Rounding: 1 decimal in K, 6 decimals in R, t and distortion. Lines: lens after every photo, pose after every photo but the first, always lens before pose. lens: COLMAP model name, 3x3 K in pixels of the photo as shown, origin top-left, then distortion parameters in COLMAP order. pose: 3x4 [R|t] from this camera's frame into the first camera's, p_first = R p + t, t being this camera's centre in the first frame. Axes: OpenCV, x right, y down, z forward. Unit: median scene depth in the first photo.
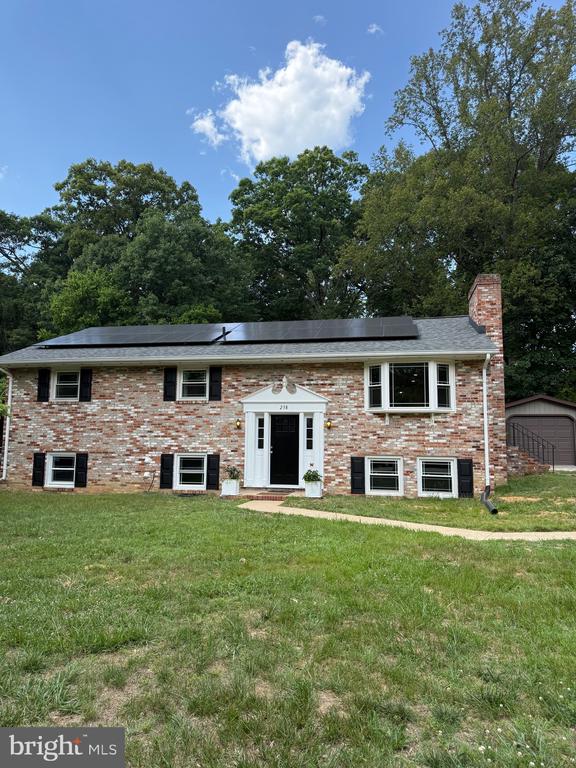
lens RADIAL K [[536.5, 0, 288.0], [0, 536.5, 384.0], [0, 0, 1]] dist [0.164910, -0.352352]
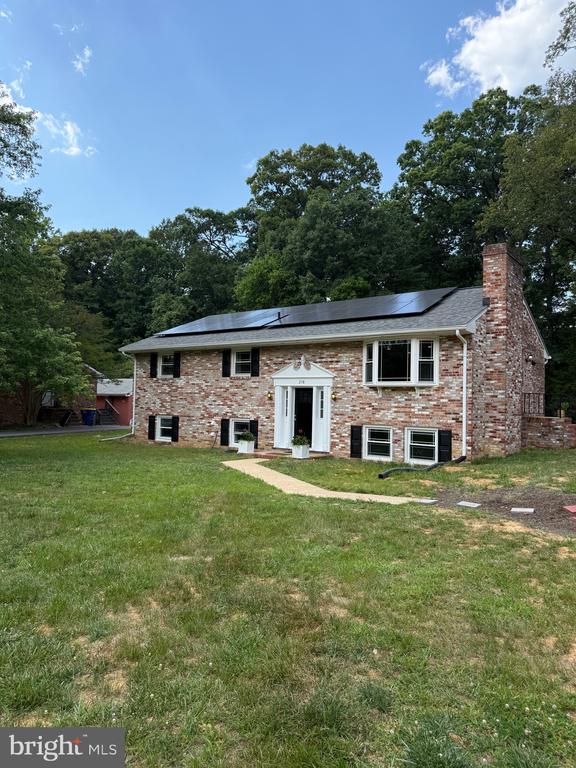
lens RADIAL K [[536.5, 0, 288.0], [0, 536.5, 384.0], [0, 0, 1]] dist [0.164910, -0.352352]
pose [[0.900980, -0.006222, -0.433815, 0.458009], [0.037956, 0.997194, 0.064528, -0.027811], [0.432196, -0.074604, 0.898688, -0.063308]]
